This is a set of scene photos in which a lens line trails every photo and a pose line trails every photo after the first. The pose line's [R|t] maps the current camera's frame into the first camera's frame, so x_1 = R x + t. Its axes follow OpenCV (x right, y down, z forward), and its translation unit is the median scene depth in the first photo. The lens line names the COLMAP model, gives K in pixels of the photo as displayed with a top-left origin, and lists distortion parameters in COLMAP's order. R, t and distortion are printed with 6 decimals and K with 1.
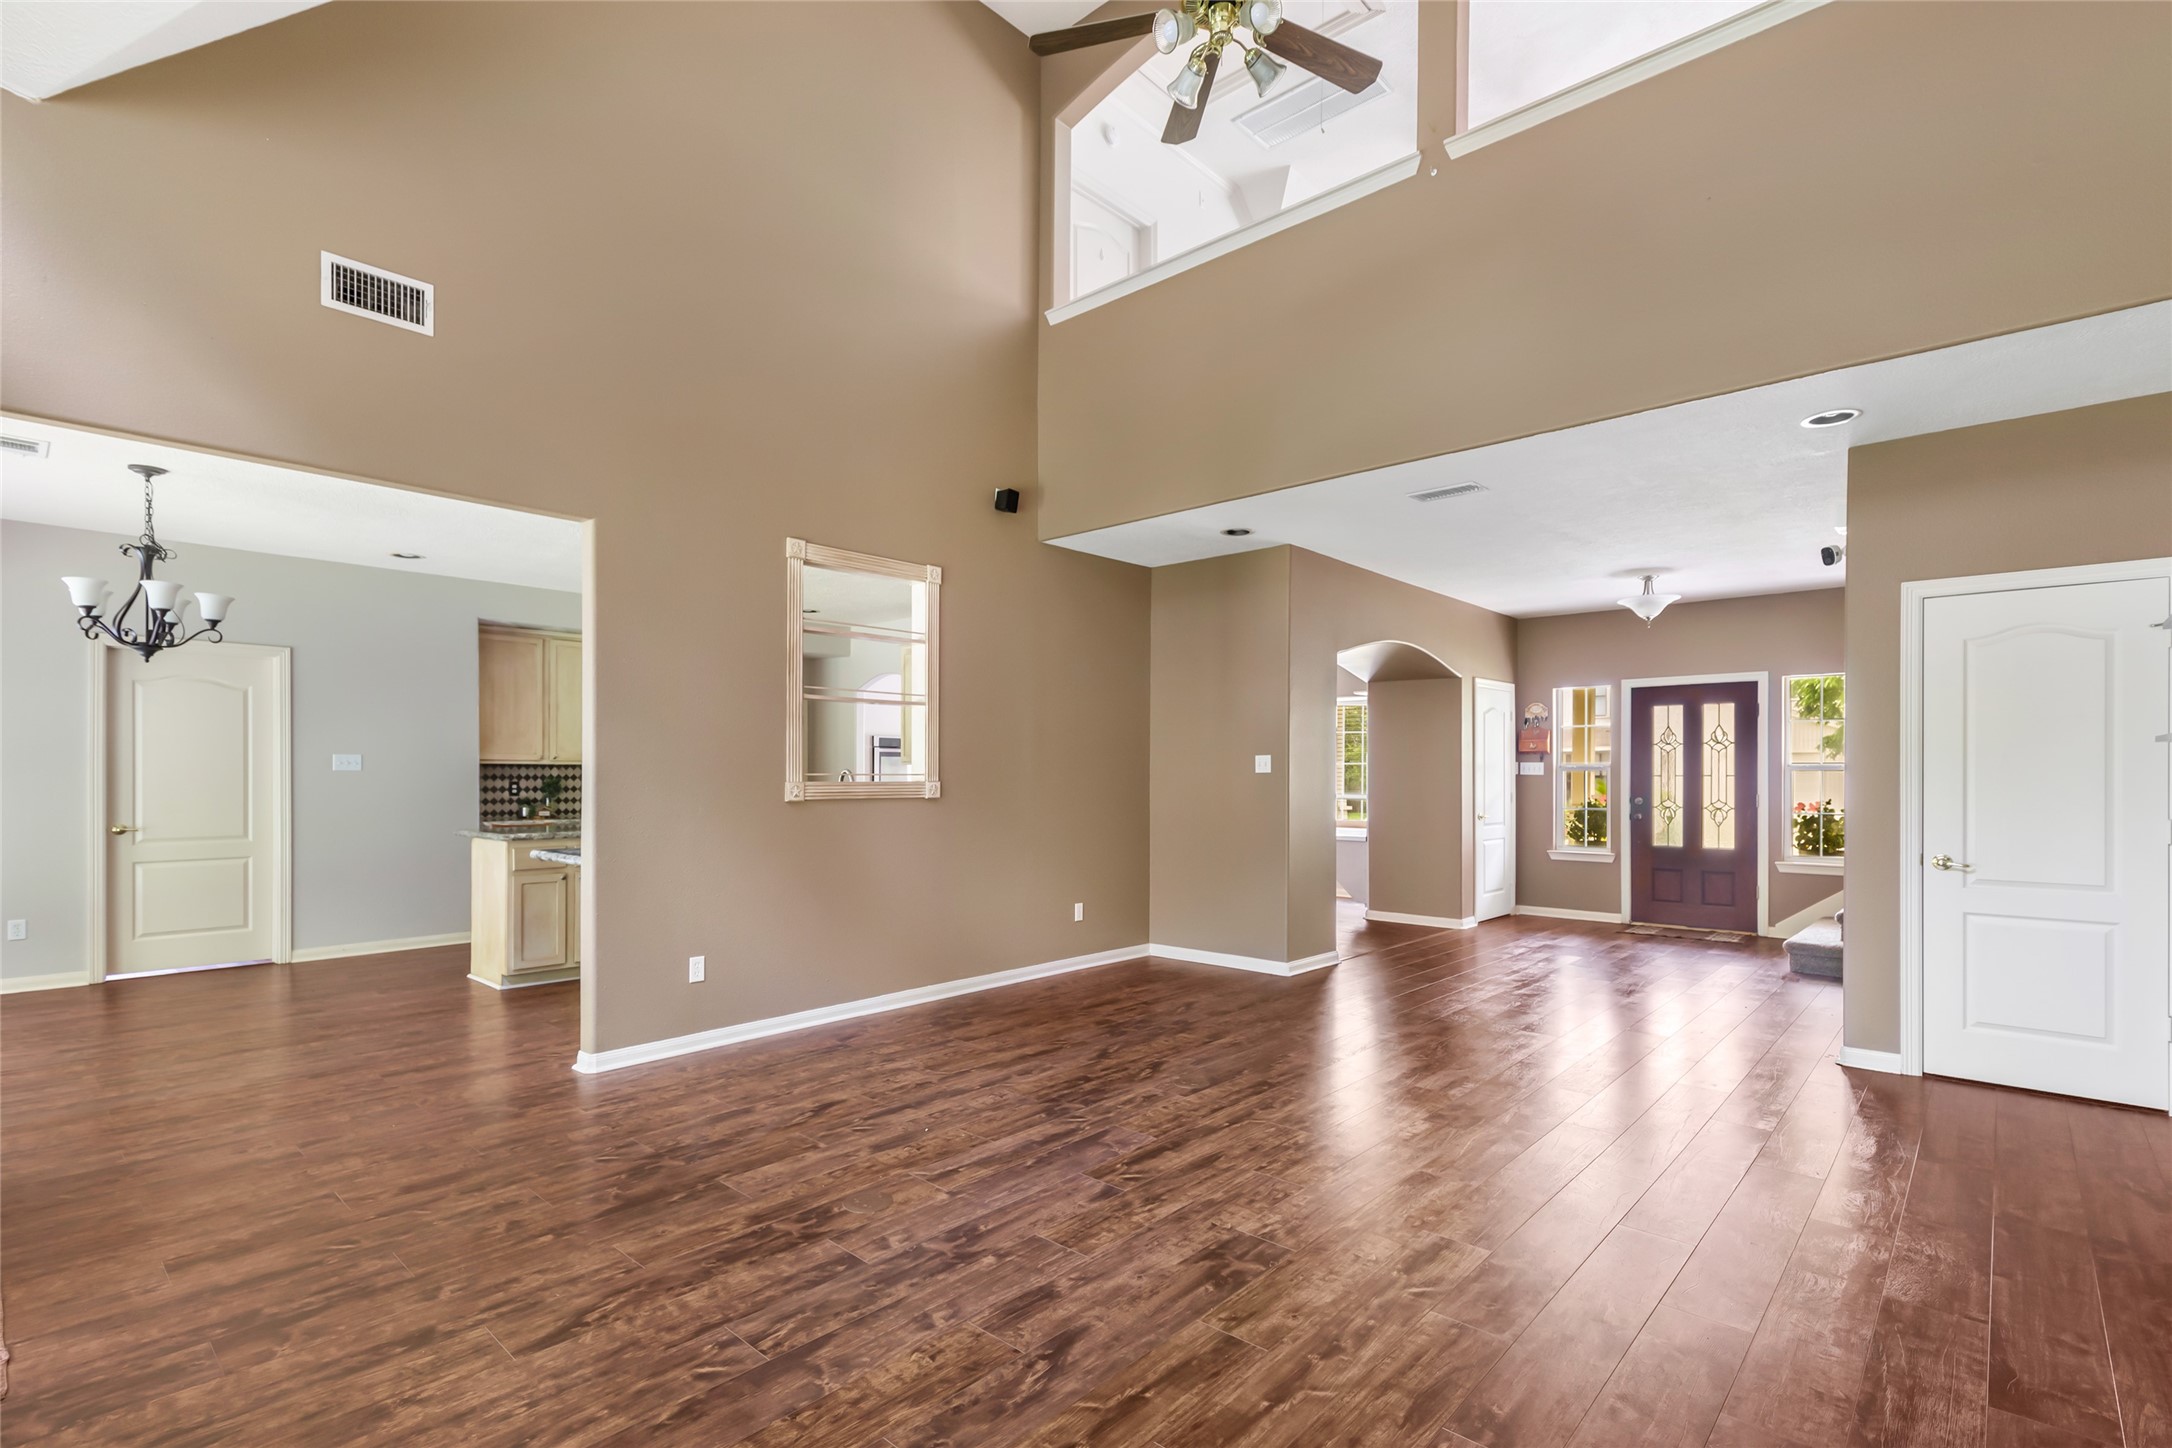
lens RADIAL K [[1015.5, 0, 1072.1], [0, 1015.5, 764.5], [0, 0, 1]] dist [0.003249, -0.000203]
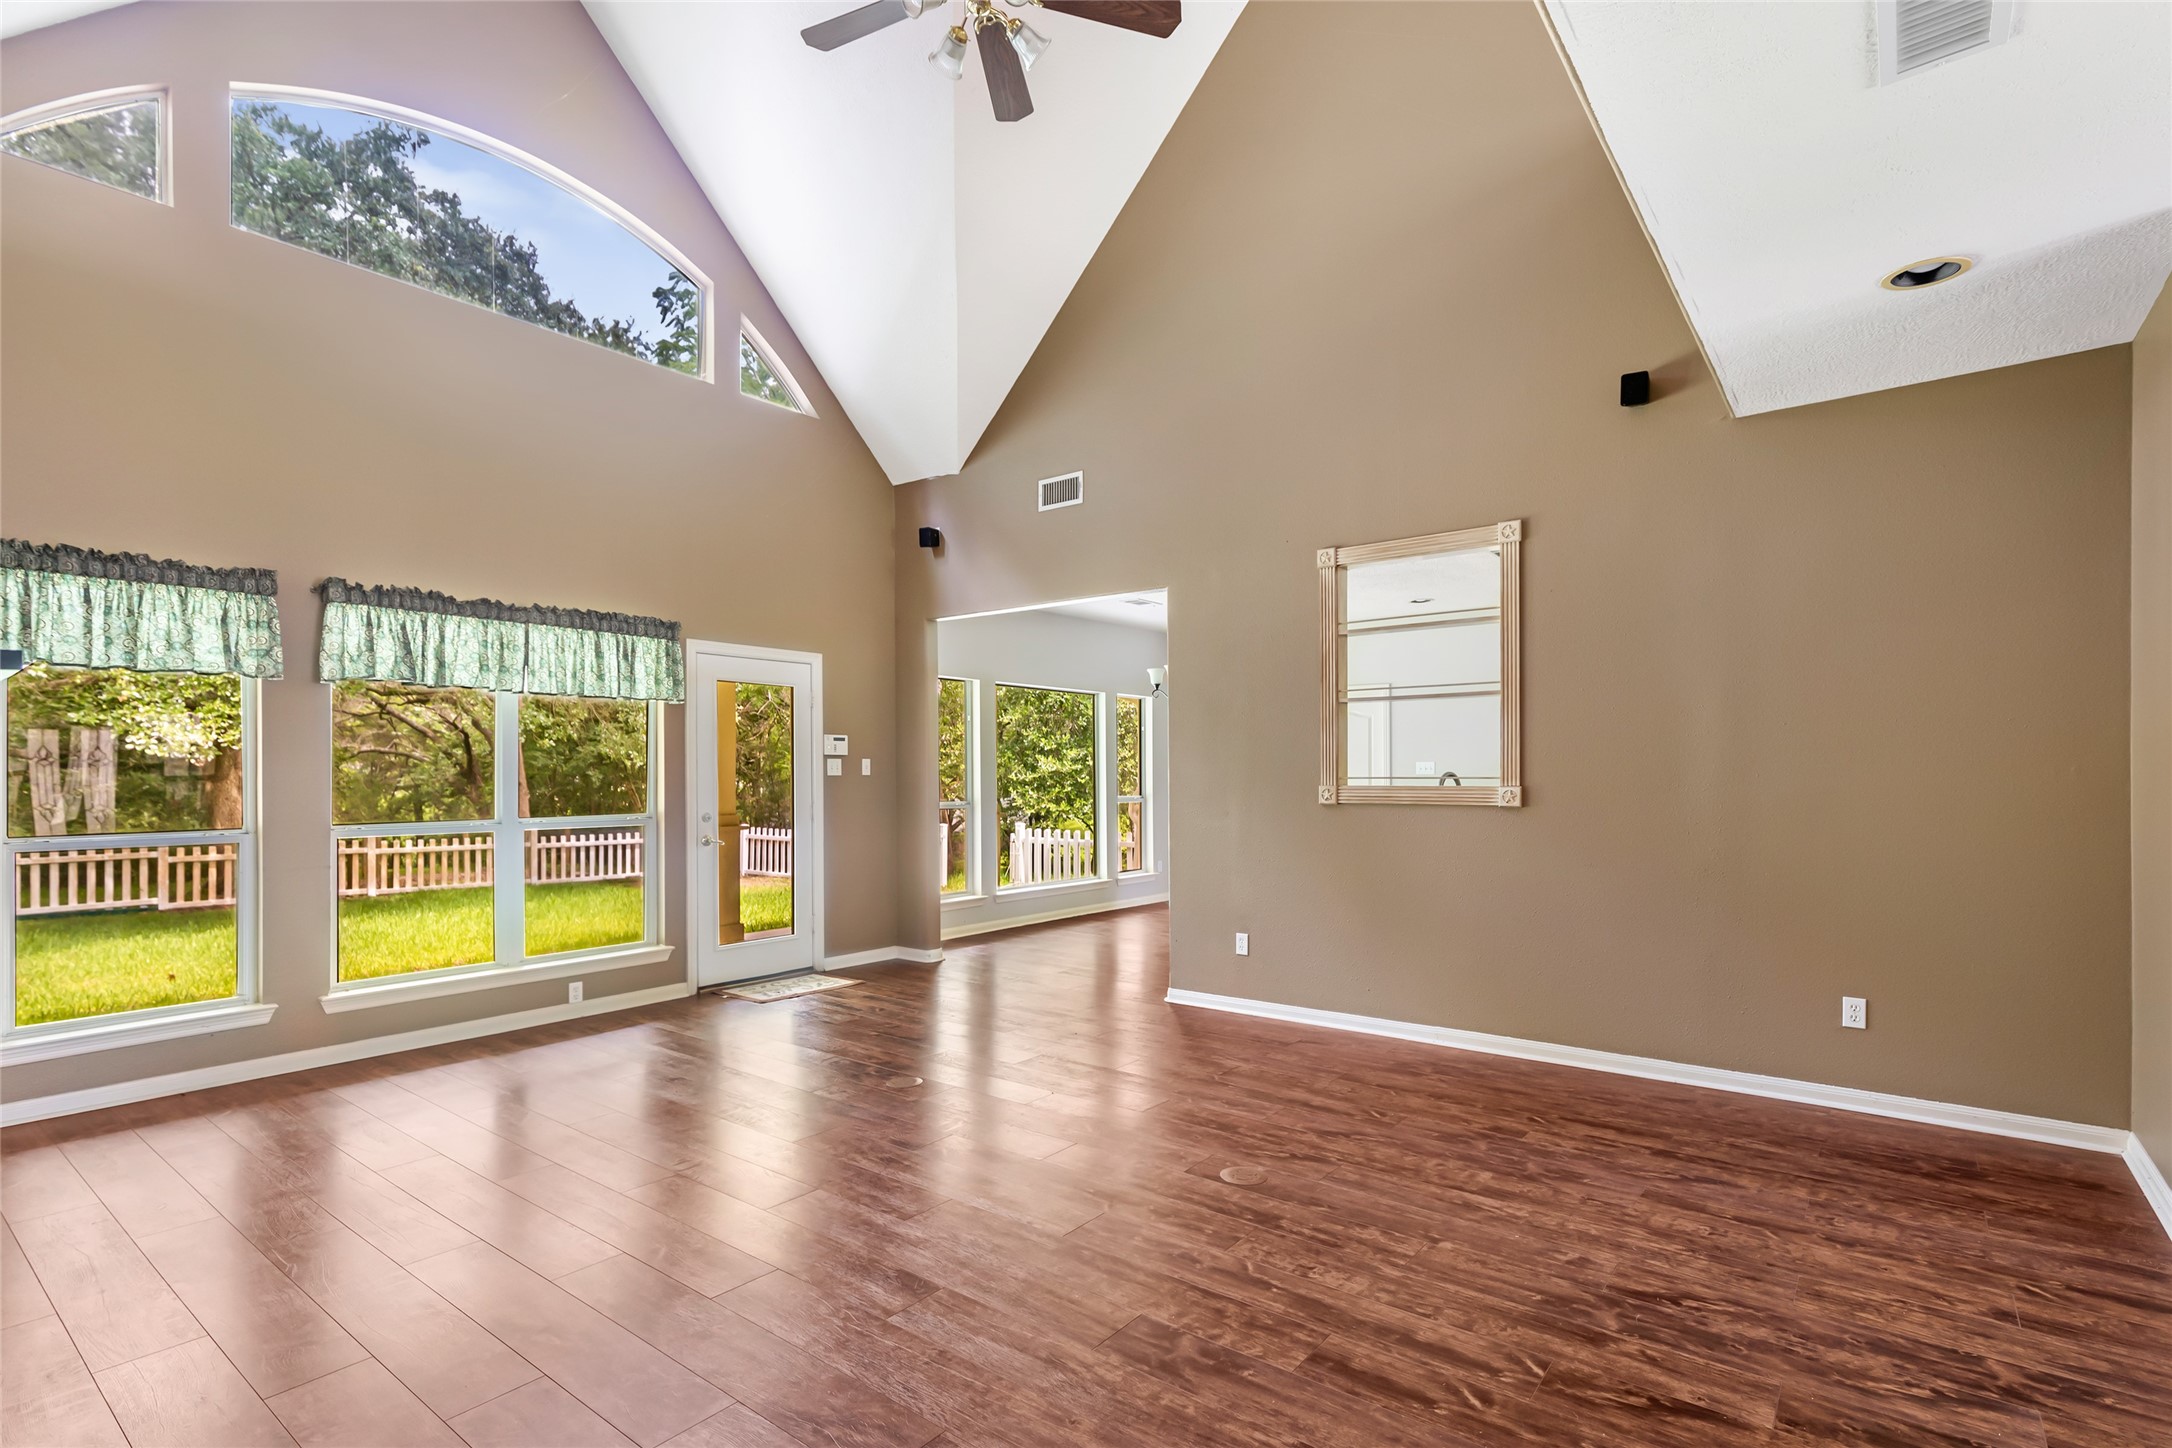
lens RADIAL K [[1015.5, 0, 1094.9], [0, 1015.5, 761.4], [0, 0, 1]] dist [0.003249, -0.000203]
pose [[0.086838, -0.014963, -0.996110, 0.732371], [0.012934, 0.999820, -0.013891, 0.004036], [0.996138, -0.011678, 0.087016, 0.677822]]
